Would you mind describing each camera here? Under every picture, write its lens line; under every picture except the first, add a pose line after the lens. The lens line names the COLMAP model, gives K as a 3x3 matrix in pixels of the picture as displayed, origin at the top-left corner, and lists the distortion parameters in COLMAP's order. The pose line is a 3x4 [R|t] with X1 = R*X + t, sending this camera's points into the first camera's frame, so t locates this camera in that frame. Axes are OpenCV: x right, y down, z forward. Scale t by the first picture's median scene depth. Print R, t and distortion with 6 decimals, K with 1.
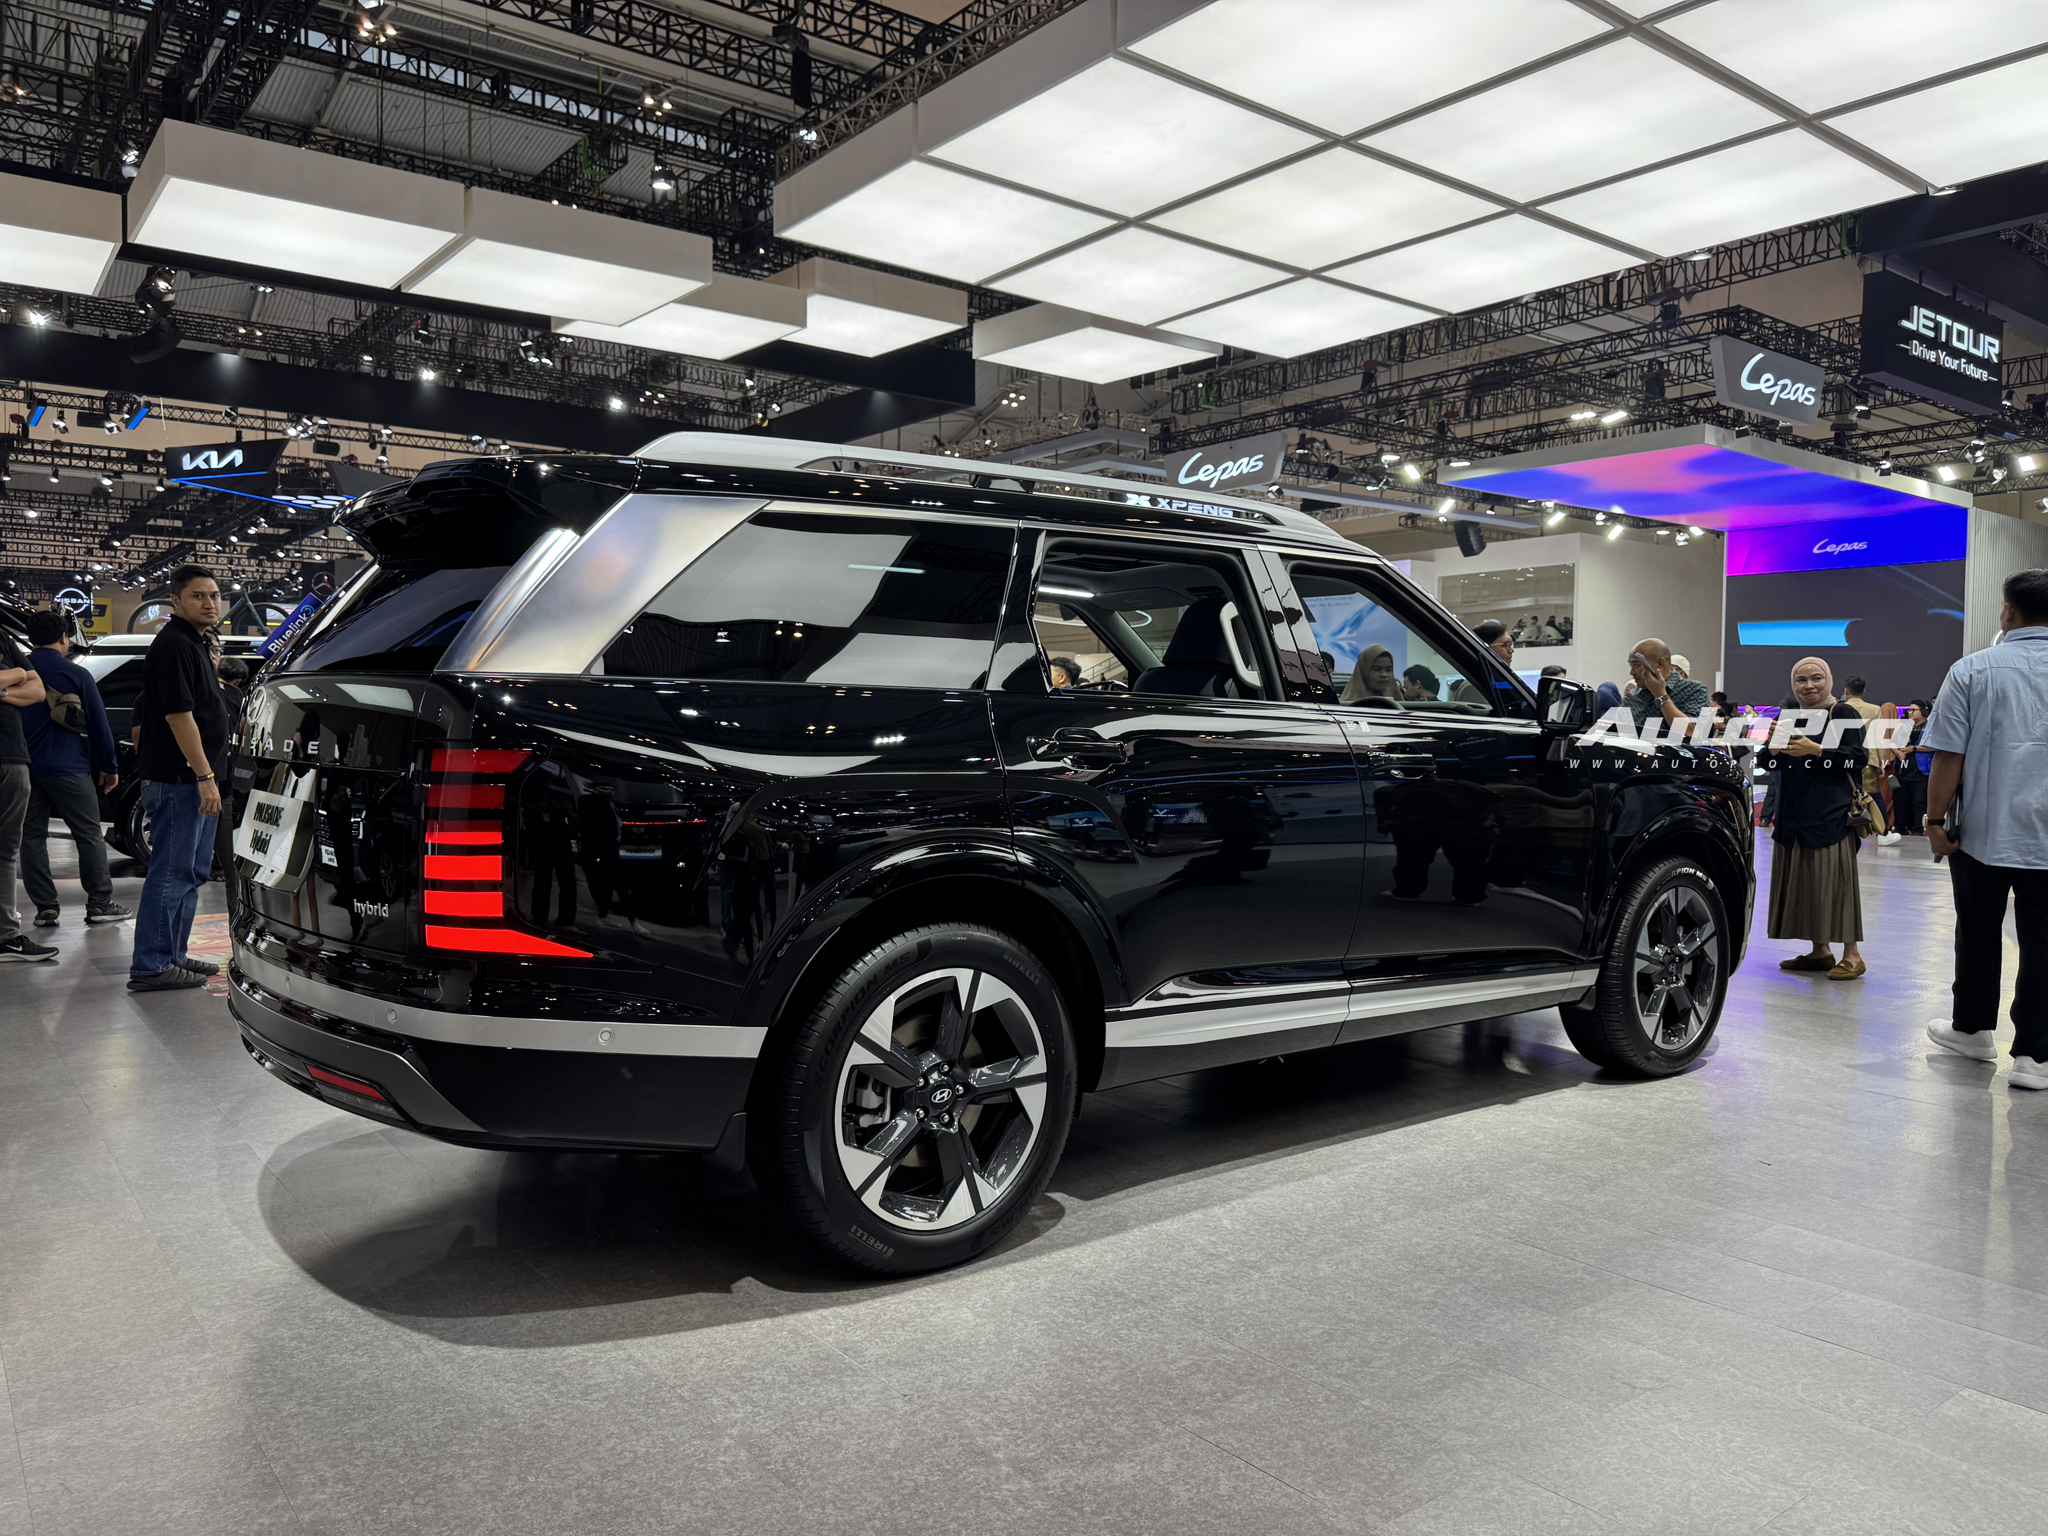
lens RADIAL K [[1431.4, 0, 1030.8], [0, 1431.4, 772.8], [0, 0, 1]] dist [0.072496, -0.079519]
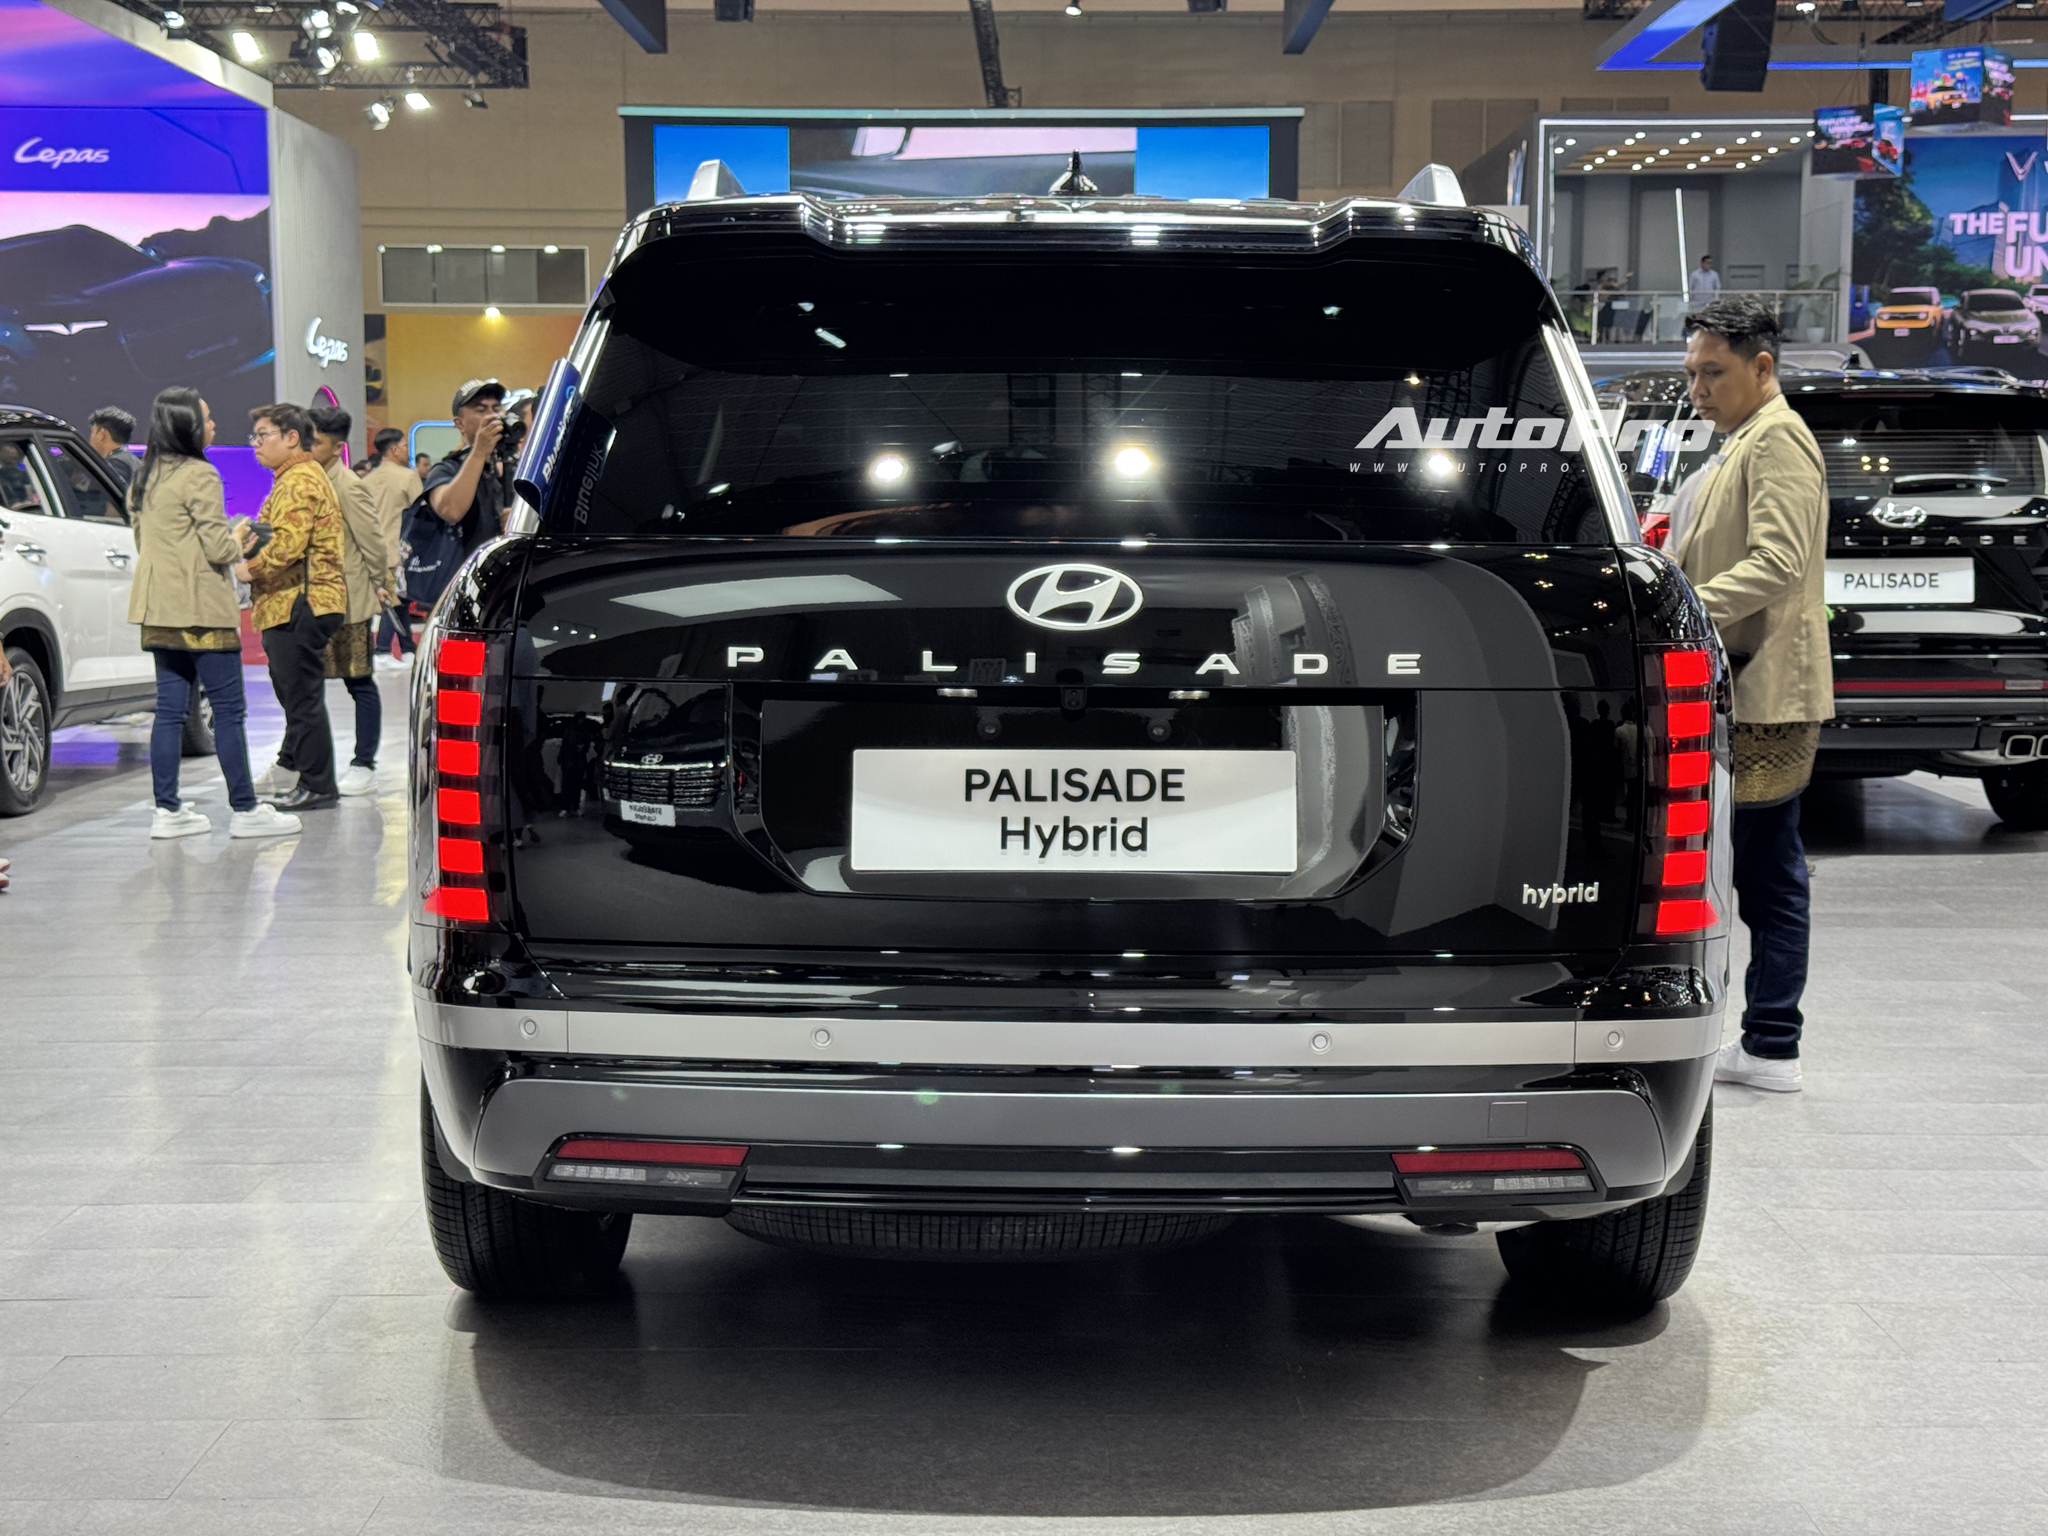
lens RADIAL K [[2870.8, 0, 1008.6], [0, 2870.8, 773.1], [0, 0, 1]] dist [0.138558, -0.105796]
pose [[0.613513, -0.089809, 0.784561, -0.213177], [0.034450, 0.995610, 0.087028, -0.010258], [-0.788933, -0.026365, 0.613913, 0.049631]]
